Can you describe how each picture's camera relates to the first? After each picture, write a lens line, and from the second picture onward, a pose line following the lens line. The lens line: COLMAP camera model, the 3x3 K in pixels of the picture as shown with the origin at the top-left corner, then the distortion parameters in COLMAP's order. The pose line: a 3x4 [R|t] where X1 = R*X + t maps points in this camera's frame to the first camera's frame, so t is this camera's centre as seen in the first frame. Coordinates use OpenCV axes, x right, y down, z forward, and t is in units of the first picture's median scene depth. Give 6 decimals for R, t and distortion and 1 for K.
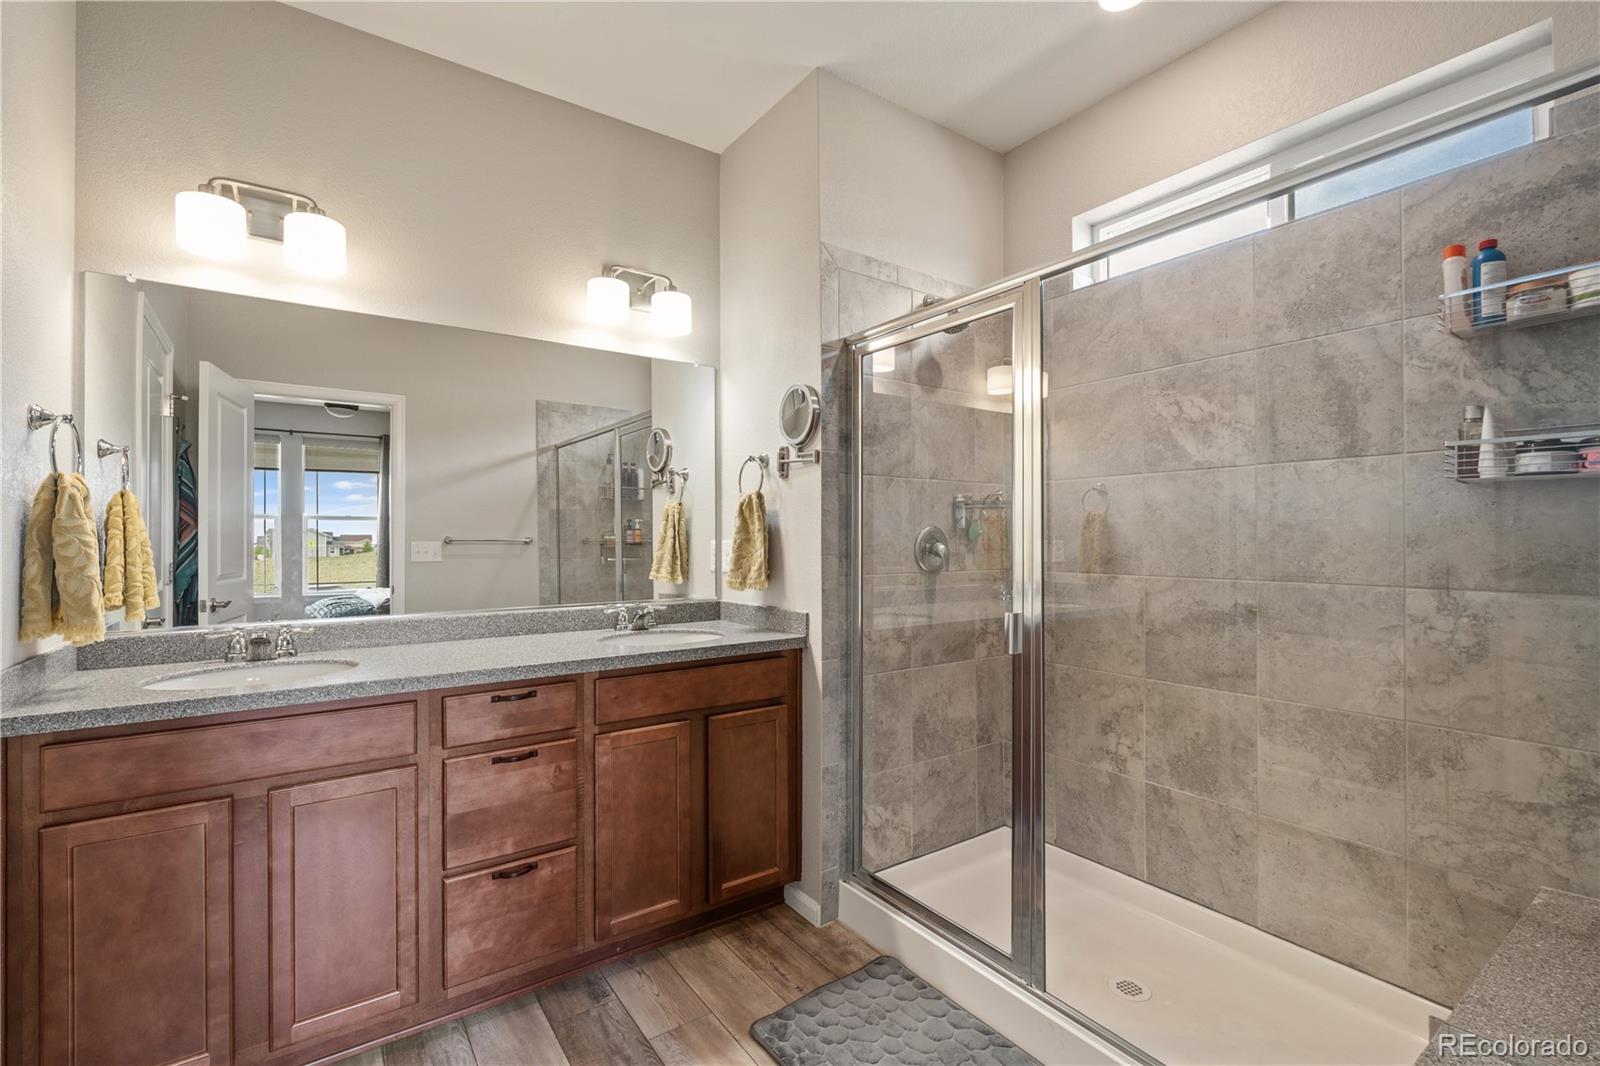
lens RADIAL K [[706.4, 0, 800.2], [0, 706.4, 535.3], [0, 0, 1]] dist [0.000643, -0.000417]
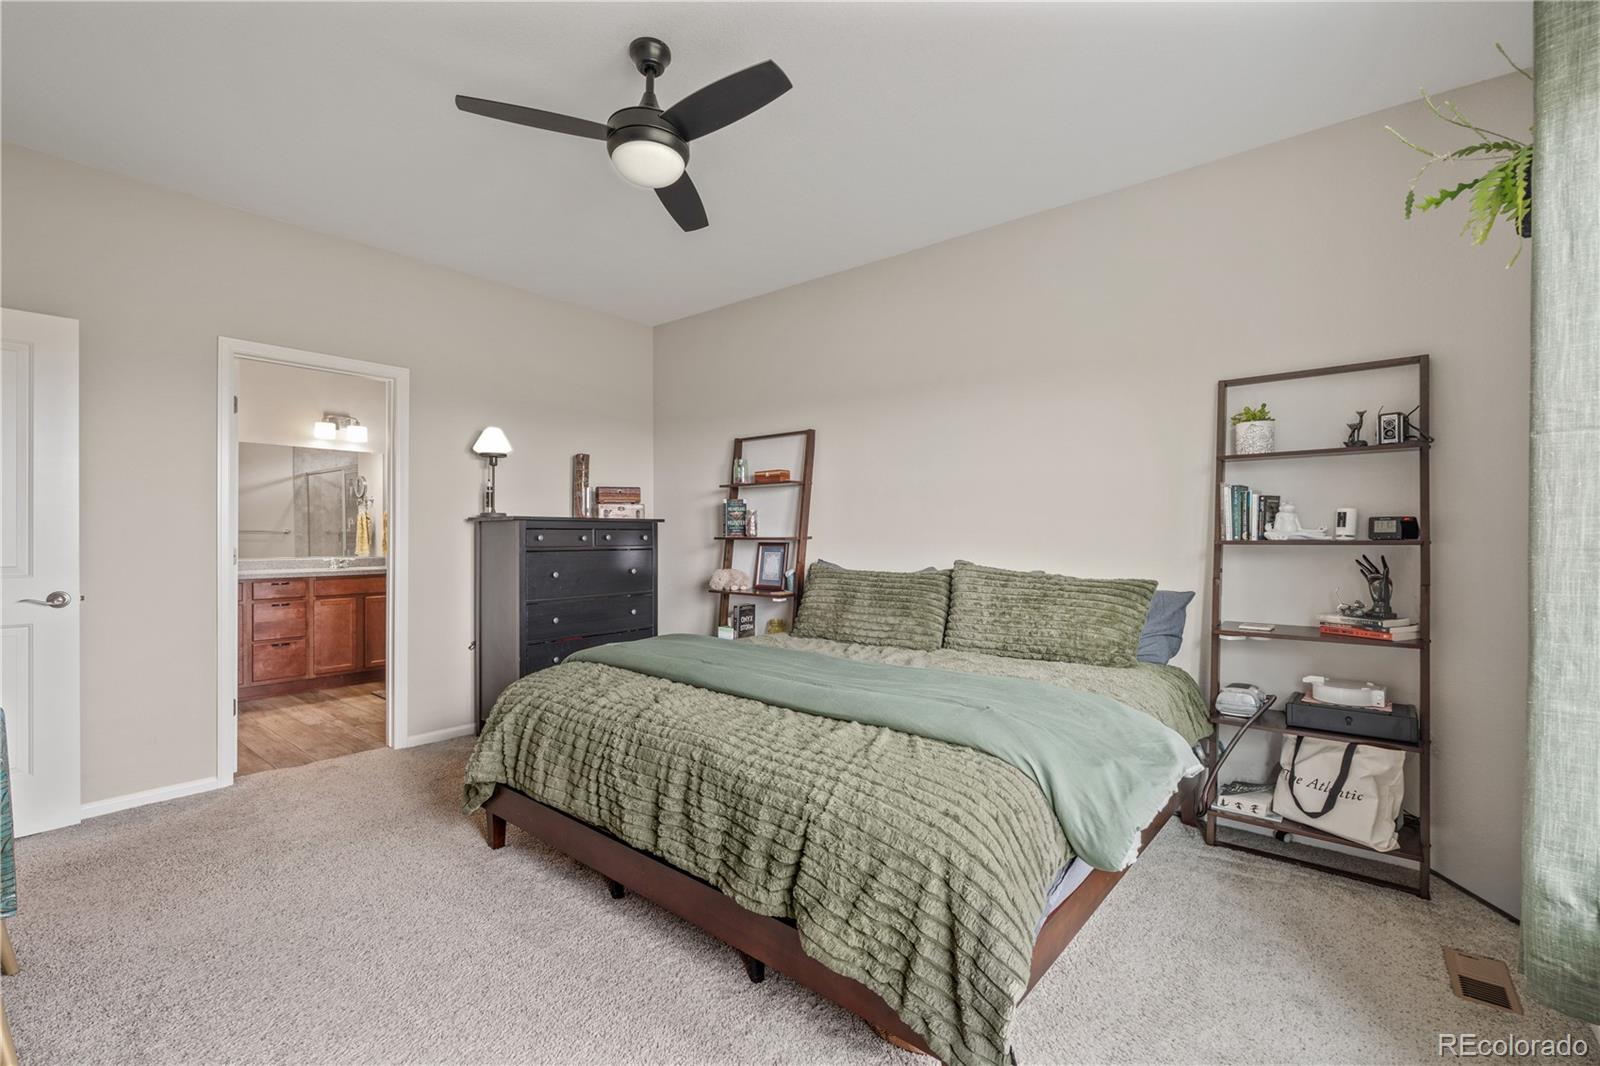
lens RADIAL K [[706.4, 0, 803.4], [0, 706.4, 539.9], [0, 0, 1]] dist [0.000643, -0.000417]
pose [[0.966125, 0.004405, 0.258035, 0.672277], [-0.007041, 0.999932, 0.009295, 0.005960], [-0.257977, -0.010797, 0.966091, -1.720653]]
